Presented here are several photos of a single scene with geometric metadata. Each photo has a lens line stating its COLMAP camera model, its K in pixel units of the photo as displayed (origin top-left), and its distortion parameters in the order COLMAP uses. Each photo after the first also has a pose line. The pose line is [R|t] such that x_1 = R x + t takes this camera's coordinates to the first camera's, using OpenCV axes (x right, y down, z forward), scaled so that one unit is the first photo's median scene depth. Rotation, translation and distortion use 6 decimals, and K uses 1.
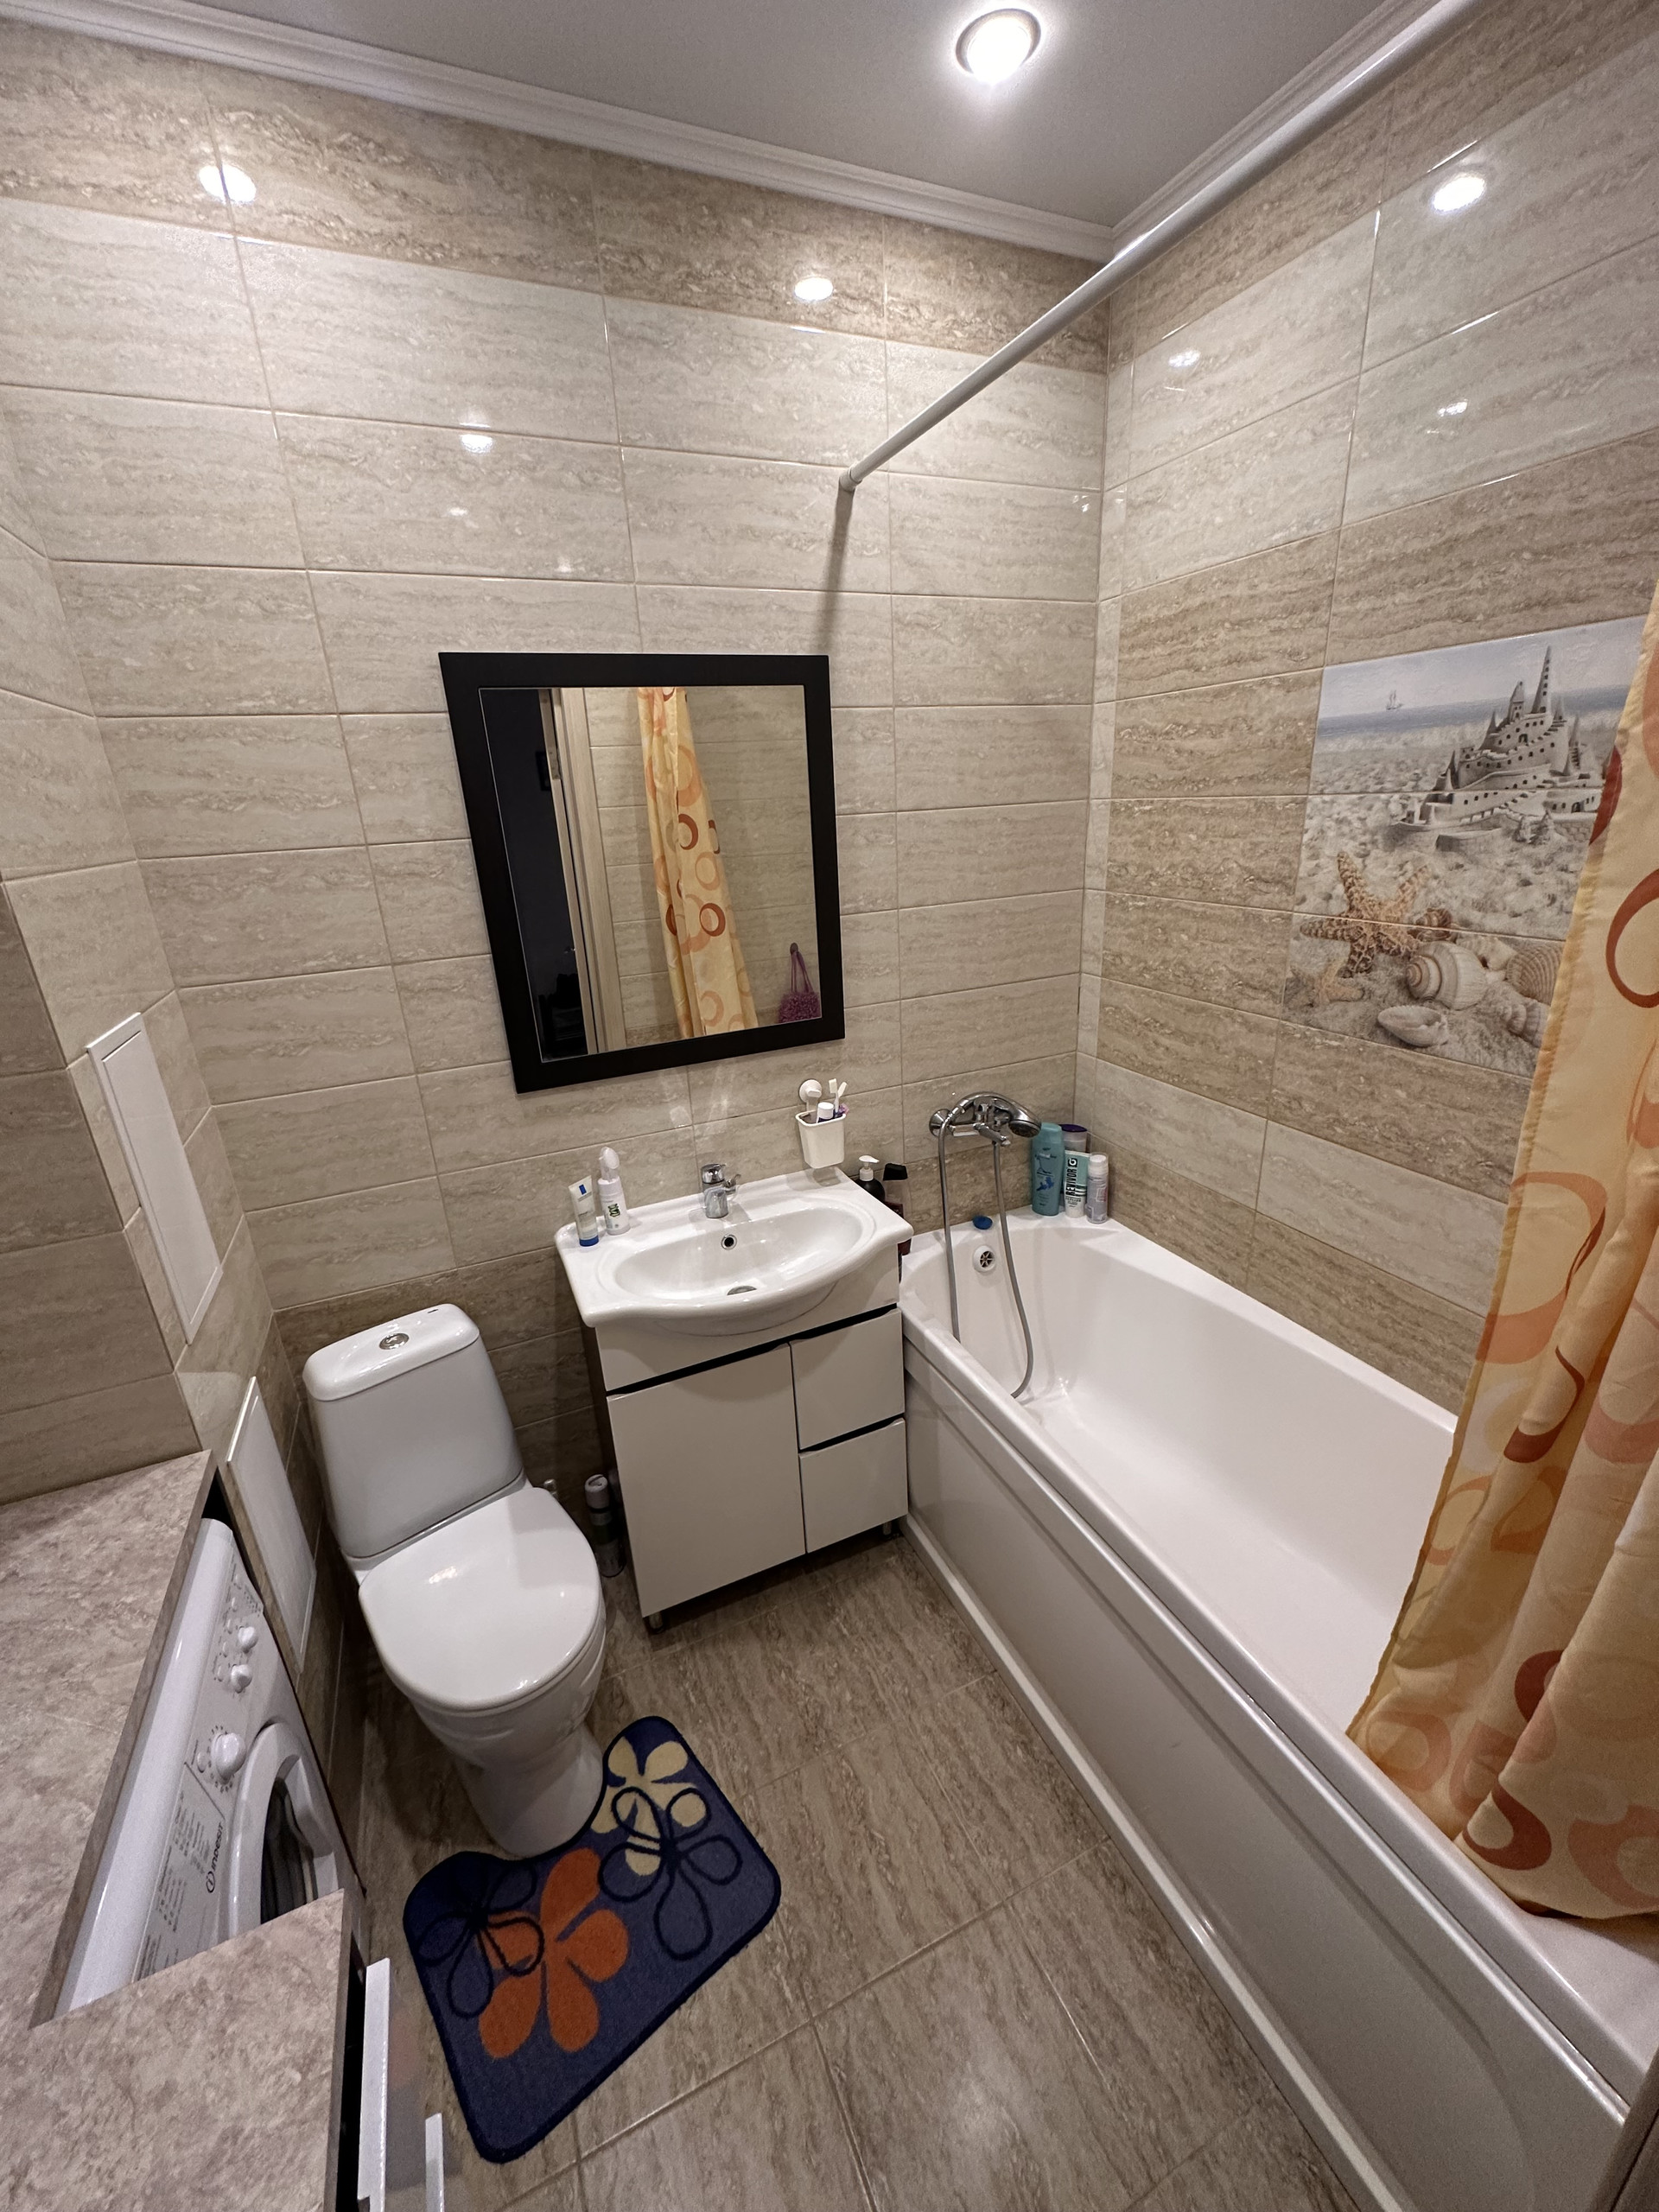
lens RADIAL K [[882.4, 0, 829.0], [0, 882.4, 1108.4], [0, 0, 1]] dist [-0.004818, 0.001290]
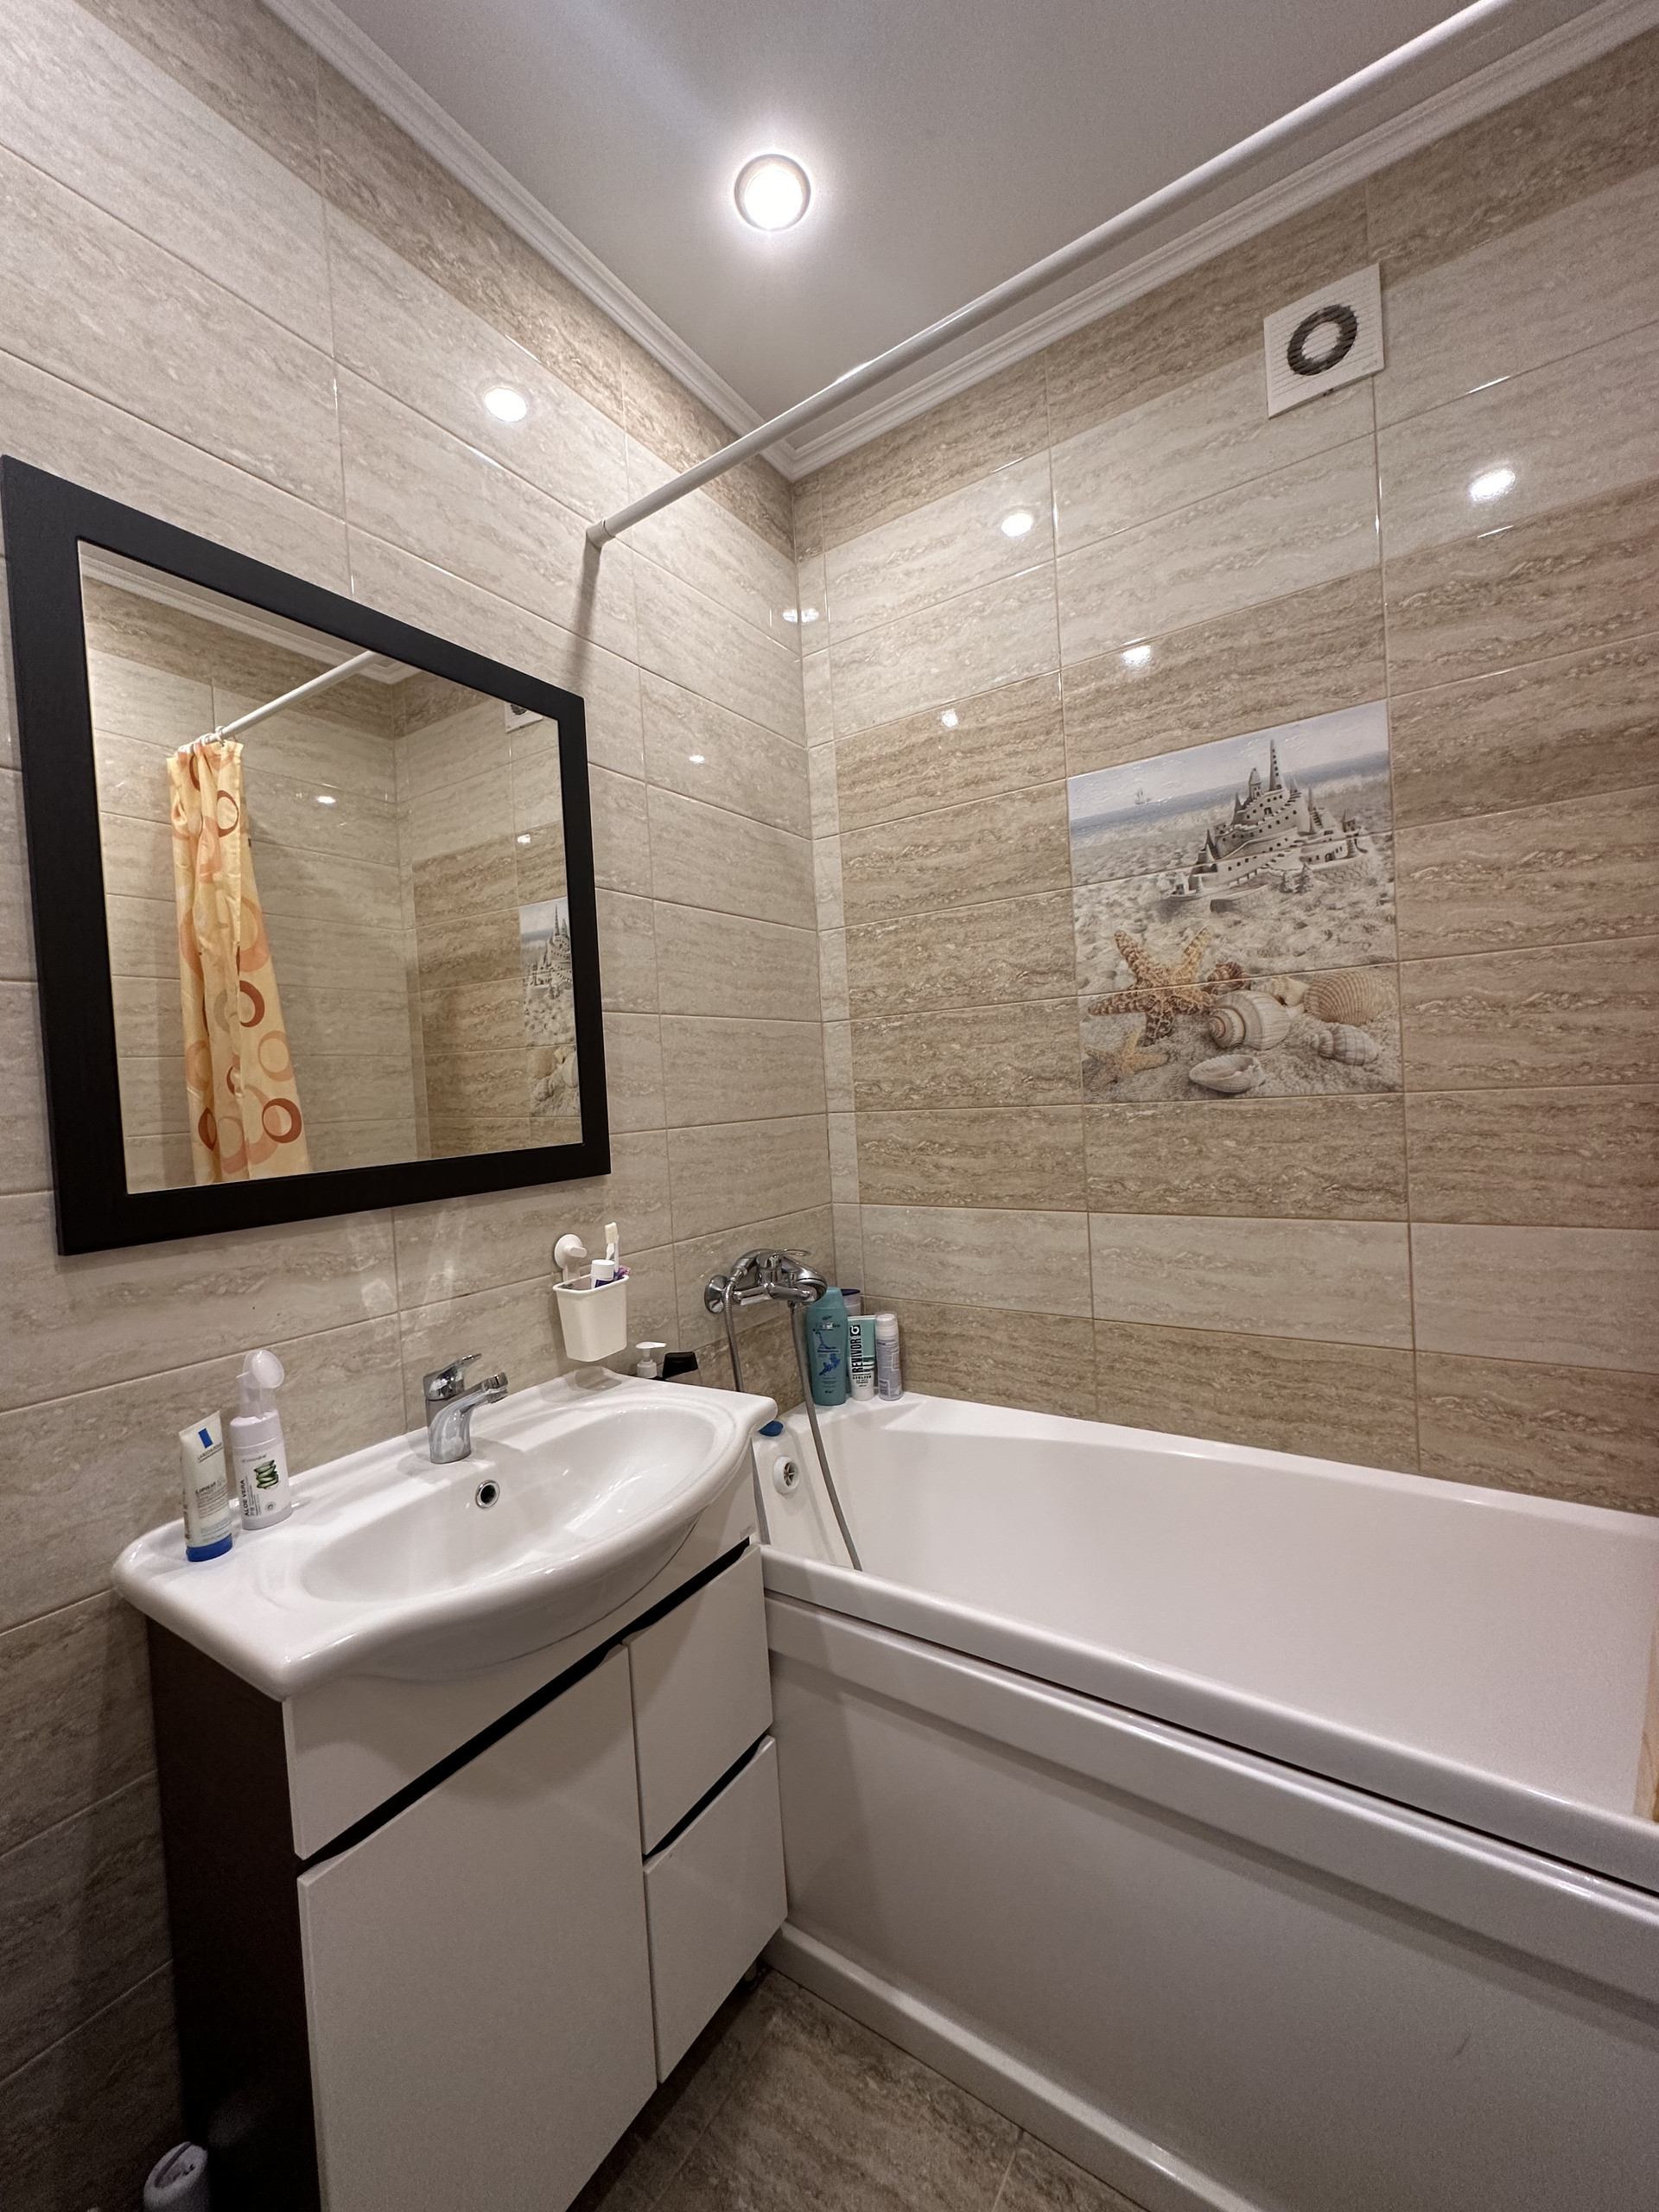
lens RADIAL K [[882.4, 0, 829.0], [0, 882.4, 1108.4], [0, 0, 1]] dist [-0.004818, 0.001290]
pose [[0.850434, -0.011147, 0.525963, -0.257944], [0.189990, 0.938809, -0.287299, 0.138844], [-0.490577, 0.344257, 0.800514, 0.371785]]
